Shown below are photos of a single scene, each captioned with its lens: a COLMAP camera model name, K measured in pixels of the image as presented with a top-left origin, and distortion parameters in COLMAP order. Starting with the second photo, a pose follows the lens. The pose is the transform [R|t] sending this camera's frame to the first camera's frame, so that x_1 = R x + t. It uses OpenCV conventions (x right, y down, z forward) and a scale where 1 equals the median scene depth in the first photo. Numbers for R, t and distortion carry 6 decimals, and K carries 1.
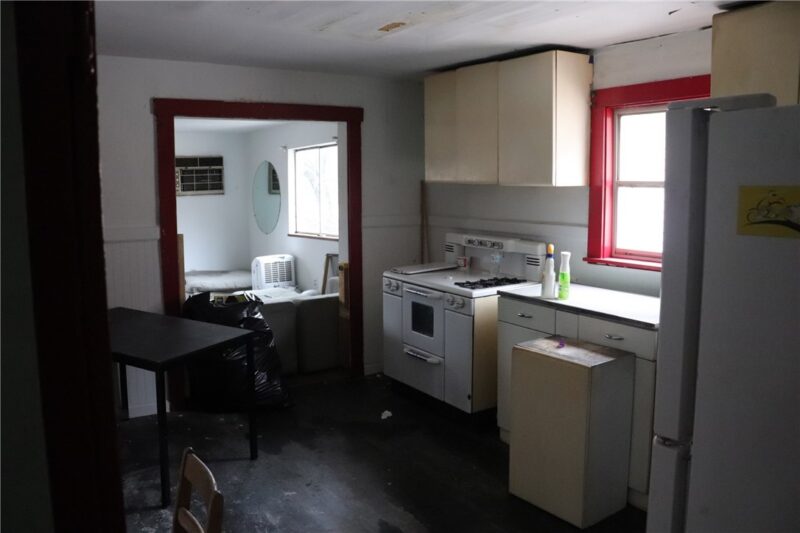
lens RADIAL K [[668.9, 0, 400.0], [0, 668.9, 266.5], [0, 0, 1]] dist [-0.168441, 0.181839]
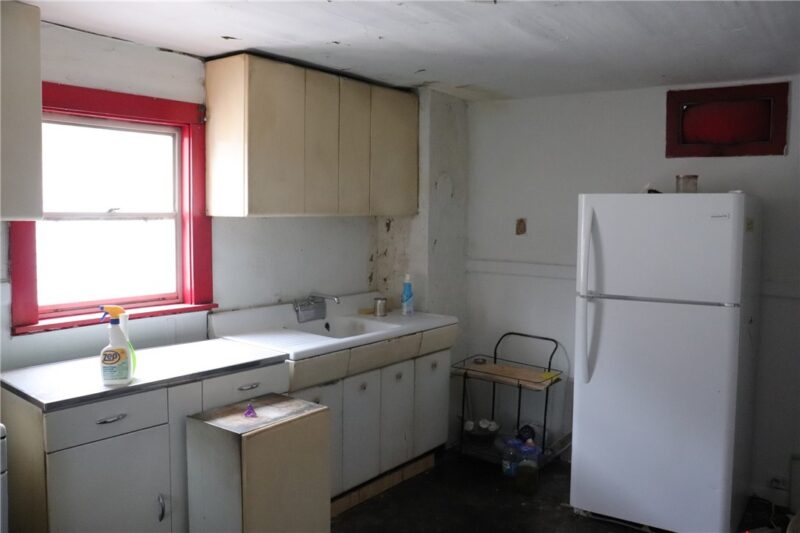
lens RADIAL K [[668.9, 0, 400.0], [0, 668.9, 266.5], [0, 0, 1]] dist [-0.168441, 0.181839]
pose [[-0.334248, -0.072666, 0.939680, -0.532466], [0.115451, 0.986358, 0.117342, -0.125259], [-0.935387, 0.147708, -0.321299, 0.993030]]
